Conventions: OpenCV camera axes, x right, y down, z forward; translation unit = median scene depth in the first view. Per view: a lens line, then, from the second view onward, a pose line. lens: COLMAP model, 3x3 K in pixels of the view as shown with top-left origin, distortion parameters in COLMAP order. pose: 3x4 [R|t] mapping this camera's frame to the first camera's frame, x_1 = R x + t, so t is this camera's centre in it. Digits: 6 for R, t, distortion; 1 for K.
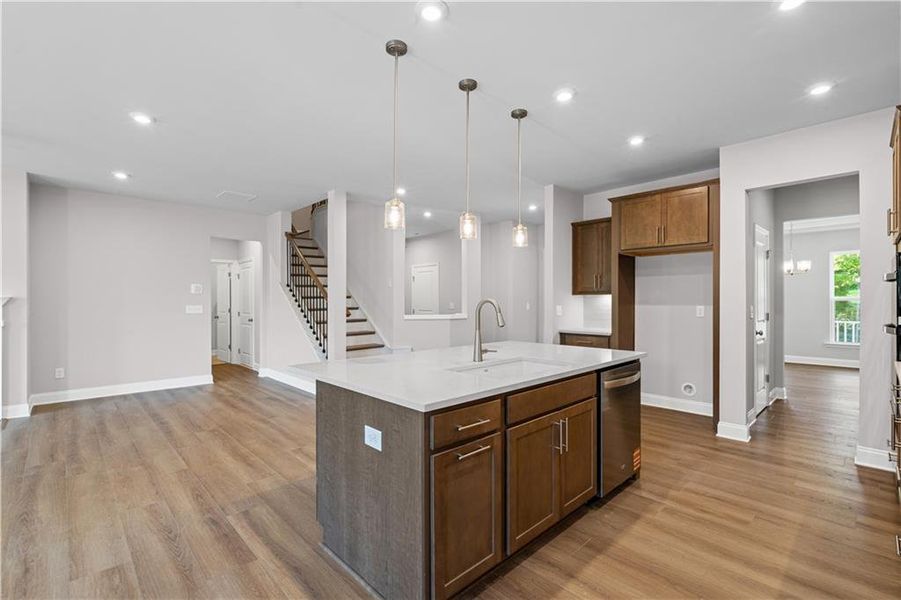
lens RADIAL K [[410.4, 0, 444.0], [0, 410.4, 296.1], [0, 0, 1]] dist [-0.000489, -0.000686]
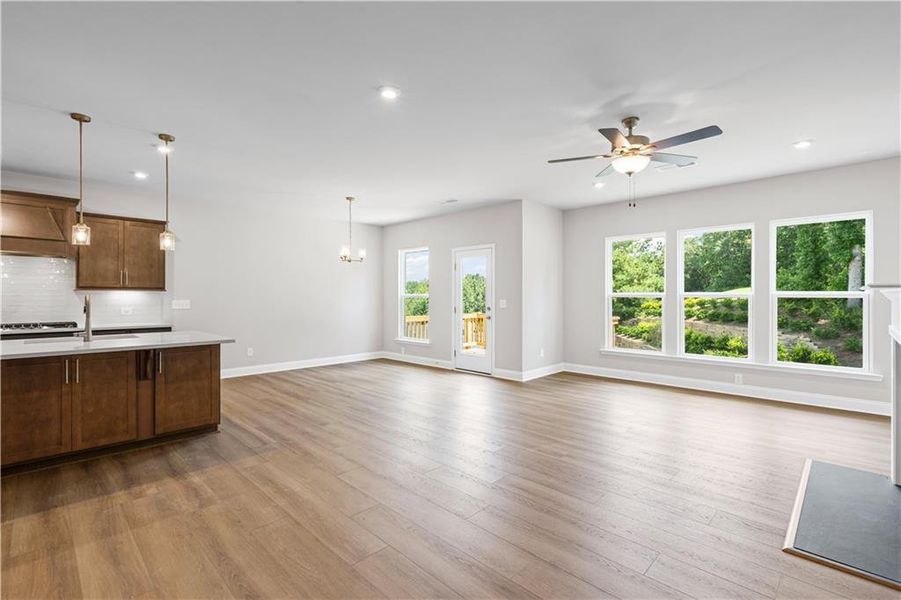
lens RADIAL K [[410.4, 0, 444.0], [0, 410.4, 296.1], [0, 0, 1]] dist [-0.000489, -0.000686]
pose [[-0.999240, 0.001966, -0.038941, -0.924176], [0.001960, 0.999998, 0.000195, 0.011581], [0.038942, 0.000118, -0.999241, 2.153095]]
